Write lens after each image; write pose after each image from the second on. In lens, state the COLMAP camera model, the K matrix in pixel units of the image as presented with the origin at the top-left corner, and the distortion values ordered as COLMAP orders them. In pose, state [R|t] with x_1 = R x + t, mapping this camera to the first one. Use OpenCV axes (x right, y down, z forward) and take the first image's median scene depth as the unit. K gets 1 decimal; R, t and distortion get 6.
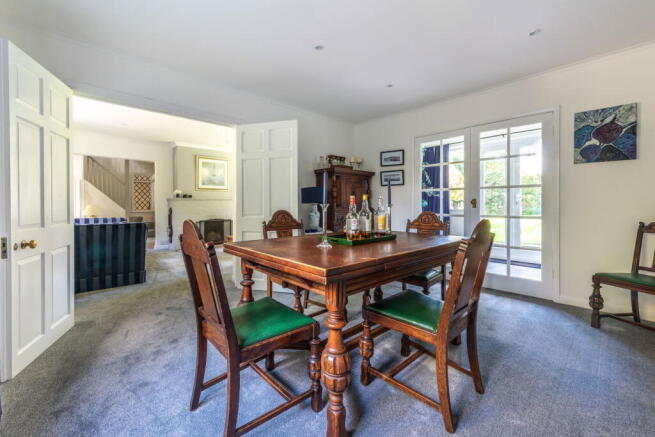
lens RADIAL K [[279.7, 0, 327.7], [0, 279.7, 205.0], [0, 0, 1]] dist [0.000512, 0.000070]
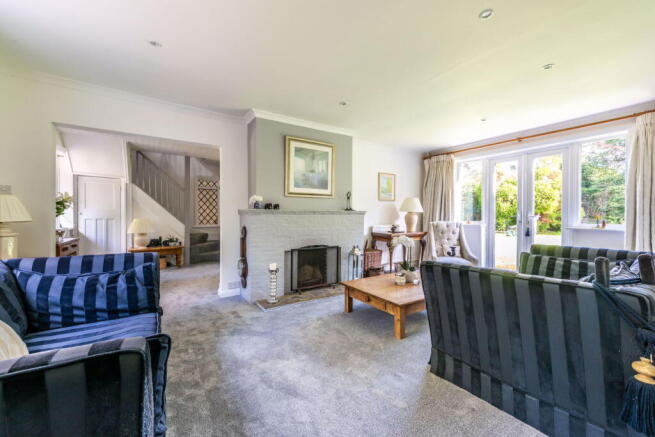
lens RADIAL K [[257.5, 0, 327.5], [0, 257.5, 215.8], [0, 0, 1]] dist [-0.003903, -0.000879]
pose [[0.984416, 0.008184, -0.175662, -0.280345], [-0.008046, 0.999967, 0.001501, -0.012639], [0.175669, -0.000065, 0.984449, 0.474877]]
